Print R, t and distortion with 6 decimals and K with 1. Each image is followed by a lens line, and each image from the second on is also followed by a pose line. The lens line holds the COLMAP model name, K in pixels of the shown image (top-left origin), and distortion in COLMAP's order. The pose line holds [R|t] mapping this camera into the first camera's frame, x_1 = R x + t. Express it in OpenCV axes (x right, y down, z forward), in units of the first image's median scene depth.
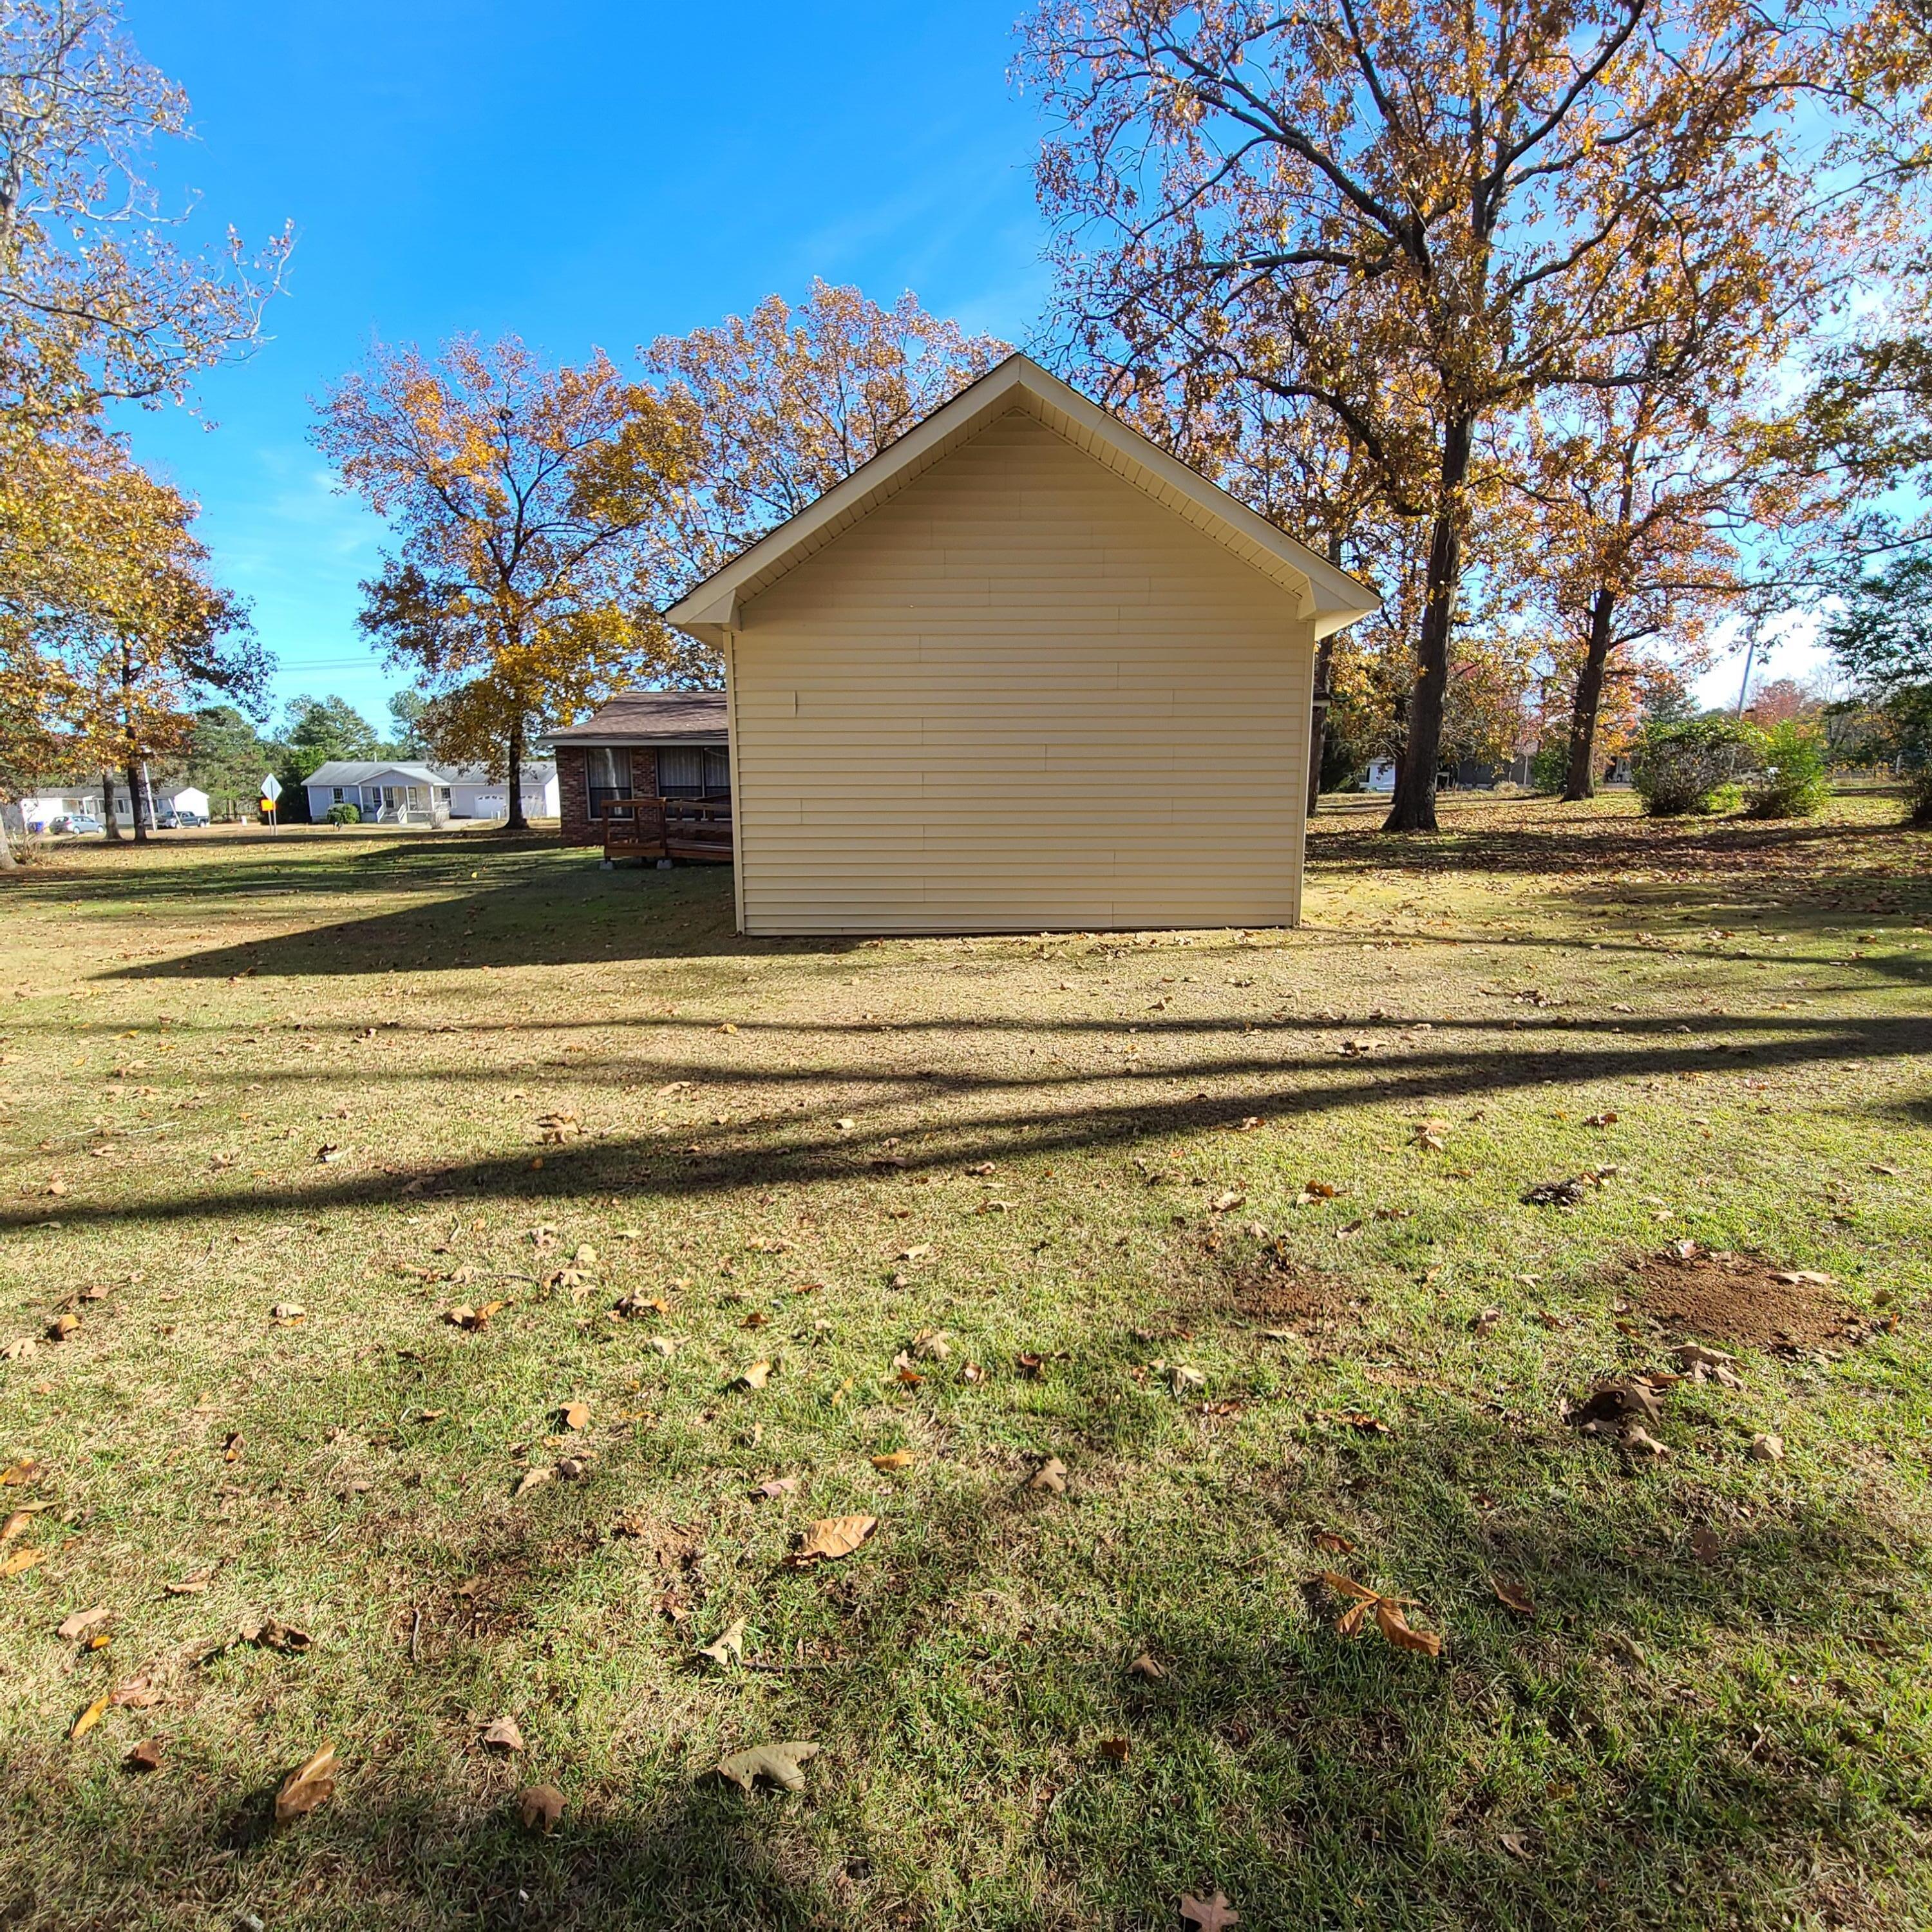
lens RADIAL K [[1049.8, 0, 967.0], [0, 1049.8, 965.5], [0, 0, 1]] dist [-0.007770, 0.003609]
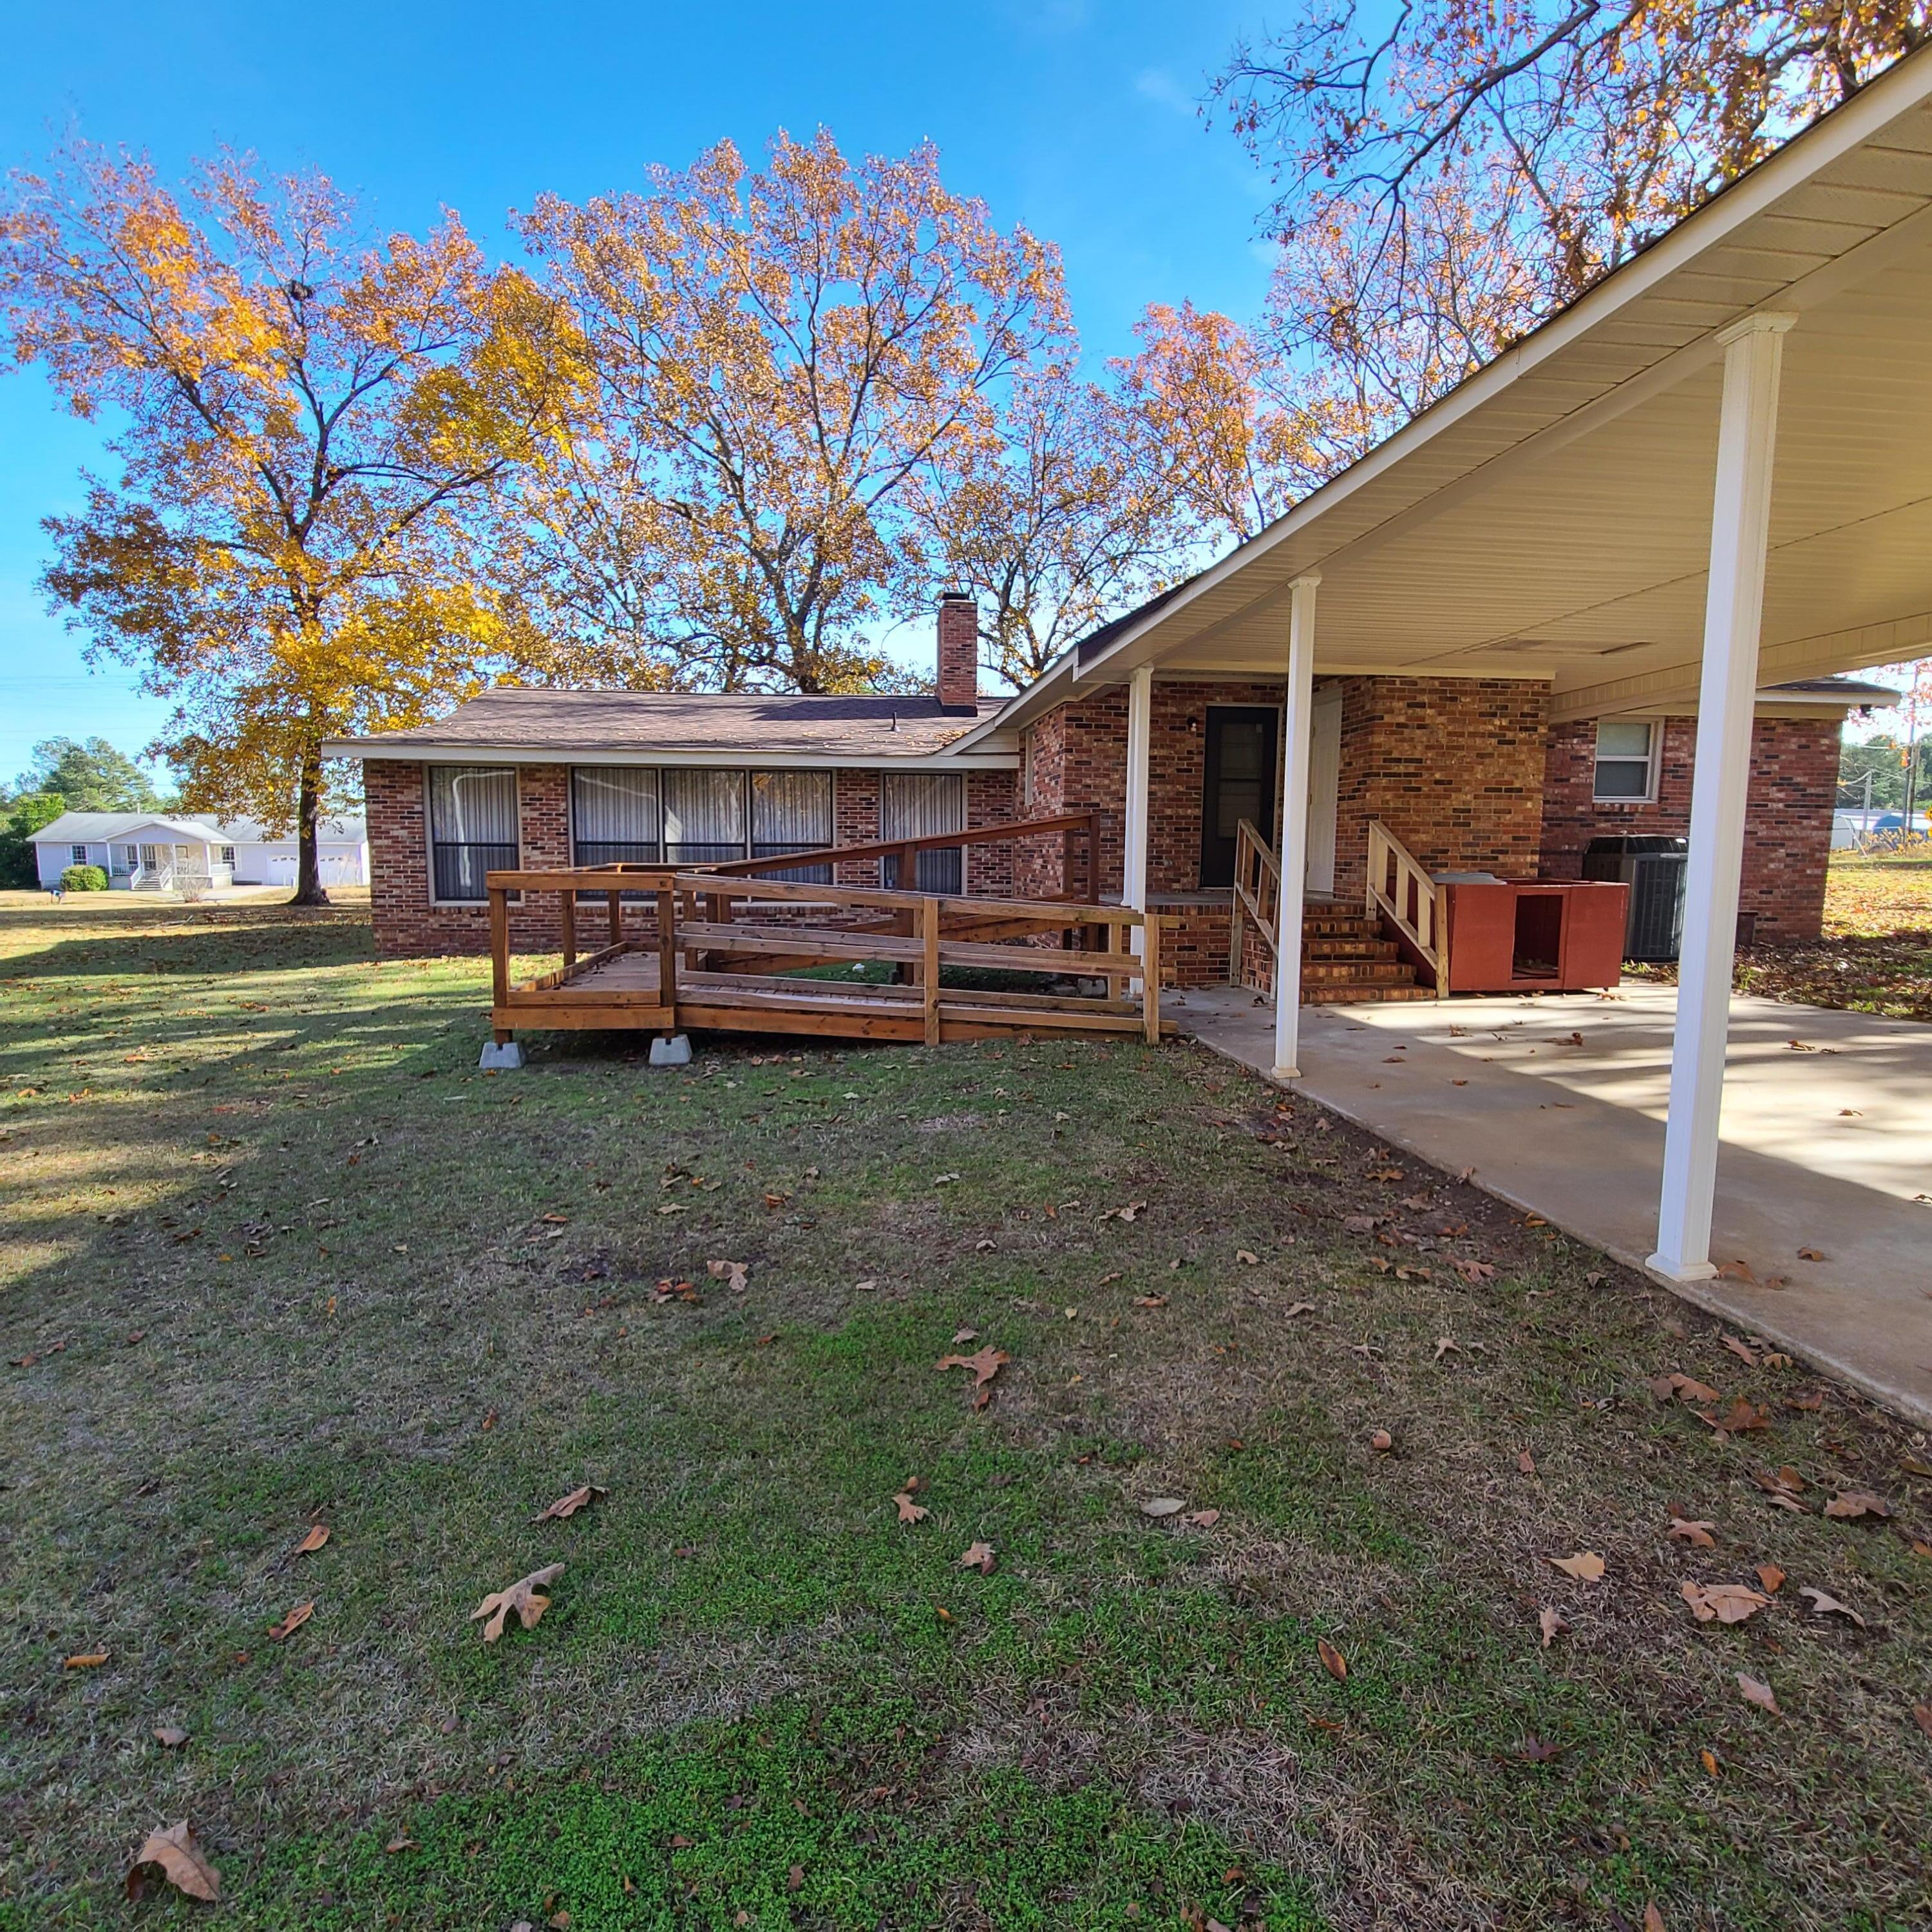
lens RADIAL K [[1049.8, 0, 967.4], [0, 1049.8, 971.4], [0, 0, 1]] dist [-0.007770, 0.003609]
pose [[0.990064, -0.003034, 0.140586, -0.108025], [0.011363, 0.998224, -0.058480, -0.045771], [-0.140159, 0.059496, 0.988340, 0.289495]]
